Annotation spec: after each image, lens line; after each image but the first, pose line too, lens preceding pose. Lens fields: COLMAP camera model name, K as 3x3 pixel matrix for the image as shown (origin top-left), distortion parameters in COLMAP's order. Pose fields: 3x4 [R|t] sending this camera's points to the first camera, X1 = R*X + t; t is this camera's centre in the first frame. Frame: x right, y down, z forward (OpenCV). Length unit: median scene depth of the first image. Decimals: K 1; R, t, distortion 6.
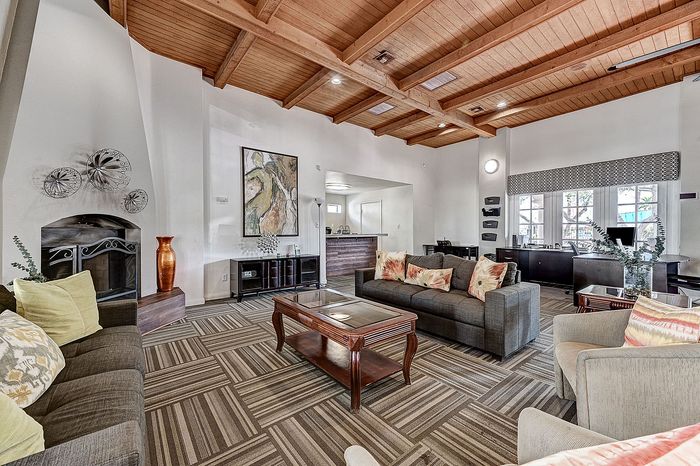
lens RADIAL K [[278.8, 0, 350.0], [0, 278.8, 233.0], [0, 0, 1]] dist [0.017373, 0.000135]
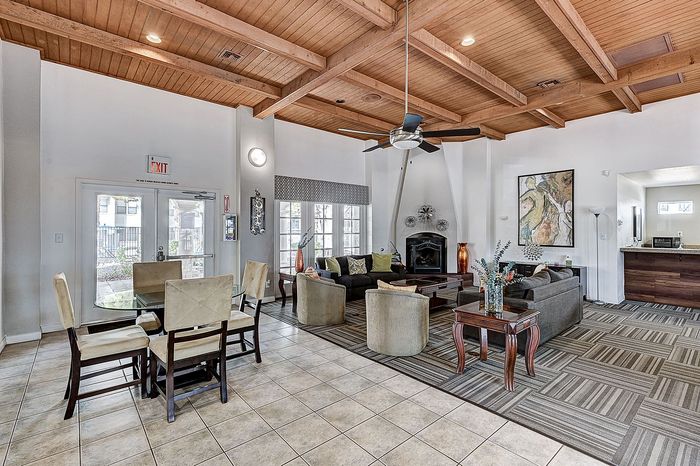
lens RADIAL K [[325.5, 0, 354.2], [0, 325.5, 232.3], [0, 0, 1]] dist [0.000269, -0.000111]
pose [[0.041099, 0.008101, -0.999122, 1.138804], [-0.011208, 0.999908, 0.007647, -0.051785], [0.999092, 0.010884, 0.041186, 0.184229]]
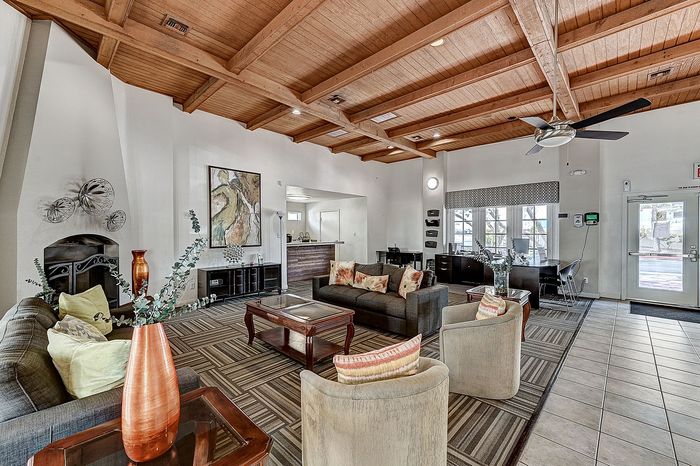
lens RADIAL K [[287.1, 0, 350.4], [0, 287.1, 234.4], [0, 0, 1]] dist [0.002122, 0.000161]
pose [[0.990838, -0.000696, 0.135055, 0.010935], [0.000574, 0.999999, 0.000941, -0.042246], [-0.135056, -0.000855, 0.990838, -0.192840]]
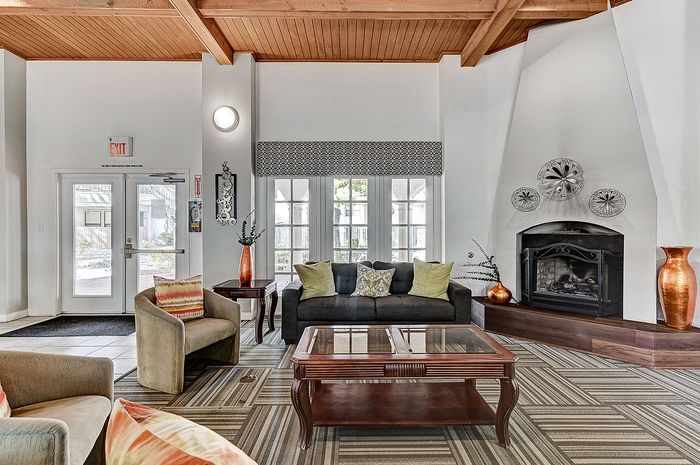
lens RADIAL K [[325.5, 0, 354.2], [0, 325.5, 231.8], [0, 0, 1]] dist [0.000269, -0.000111]
pose [[-0.613707, 0.003781, -0.789525, 0.355955], [-0.005801, 0.999940, 0.009298, -0.021017], [0.789513, 0.010287, -0.613648, 0.716461]]
